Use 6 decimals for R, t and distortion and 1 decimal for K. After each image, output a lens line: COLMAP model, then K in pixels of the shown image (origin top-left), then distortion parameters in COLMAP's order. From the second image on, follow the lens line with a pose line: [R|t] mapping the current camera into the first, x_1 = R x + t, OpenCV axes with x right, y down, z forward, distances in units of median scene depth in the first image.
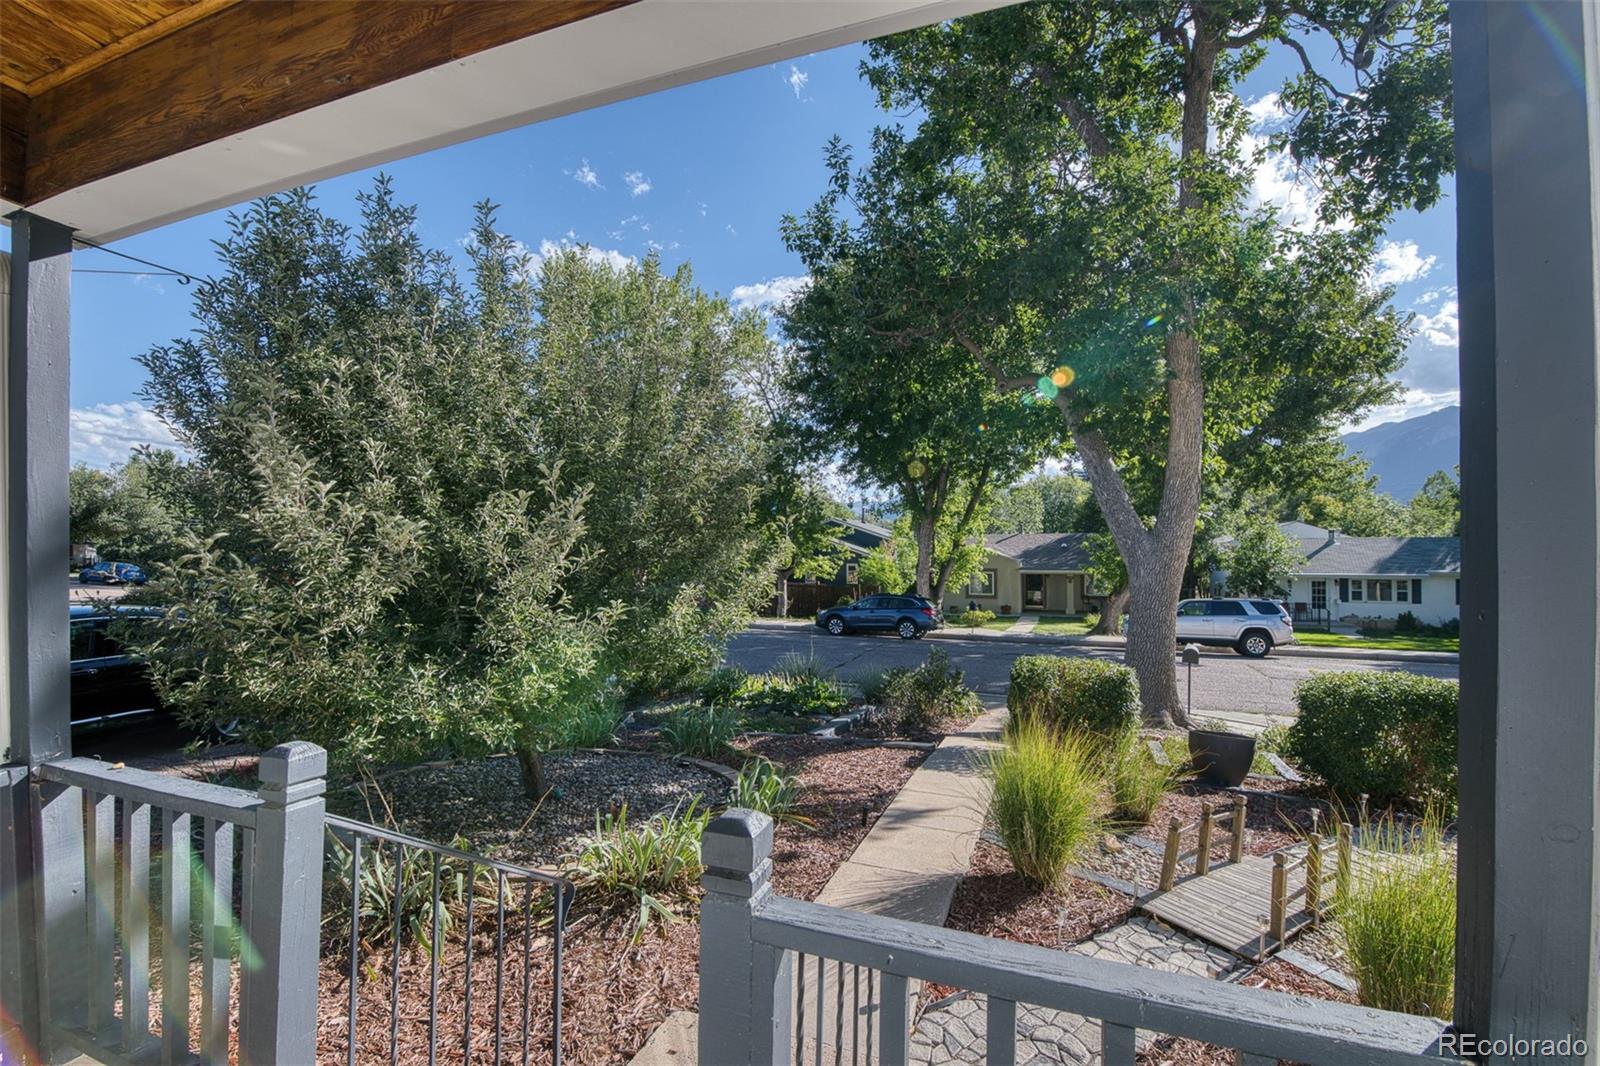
lens RADIAL K [[724.0, 0, 797.0], [0, 724.0, 541.5], [0, 0, 1]] dist [0.002151, -0.001070]
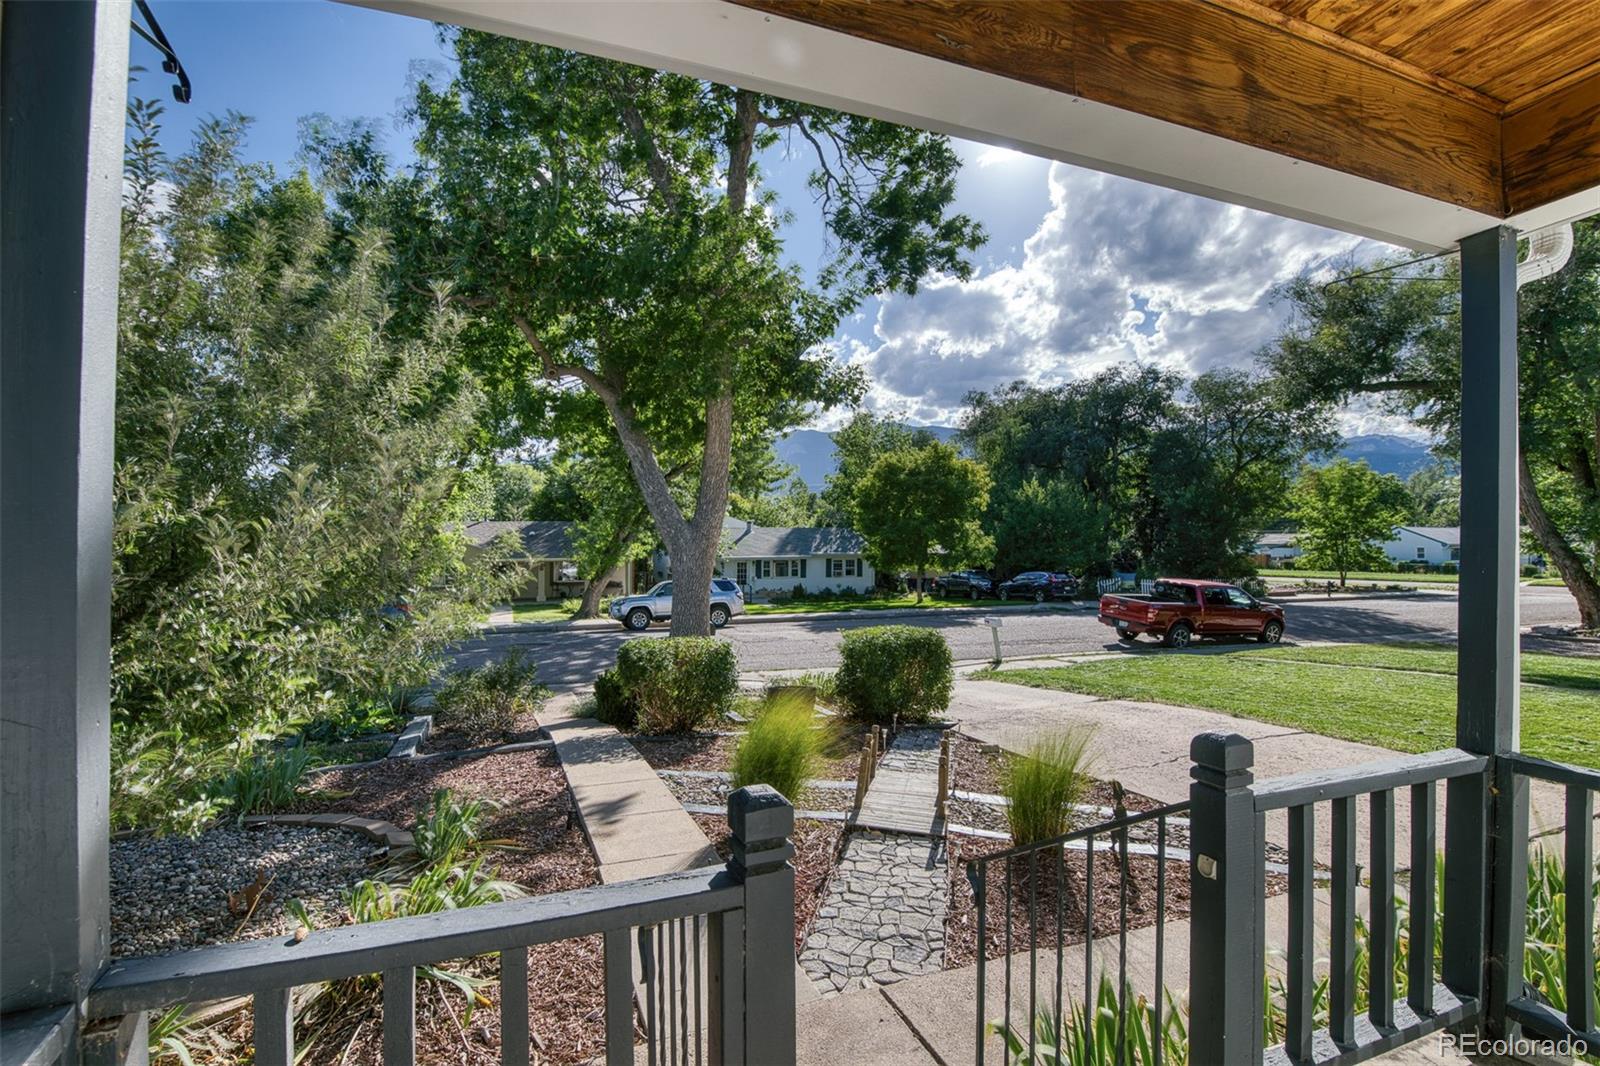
lens RADIAL K [[724.0, 0, 795.8], [0, 724.0, 534.4], [0, 0, 1]] dist [0.002151, -0.001070]
pose [[0.754124, 0.000864, 0.656732, -0.235142], [-0.005428, 0.999973, 0.004917, -0.001085], [-0.656710, -0.007273, 0.754108, 0.071204]]
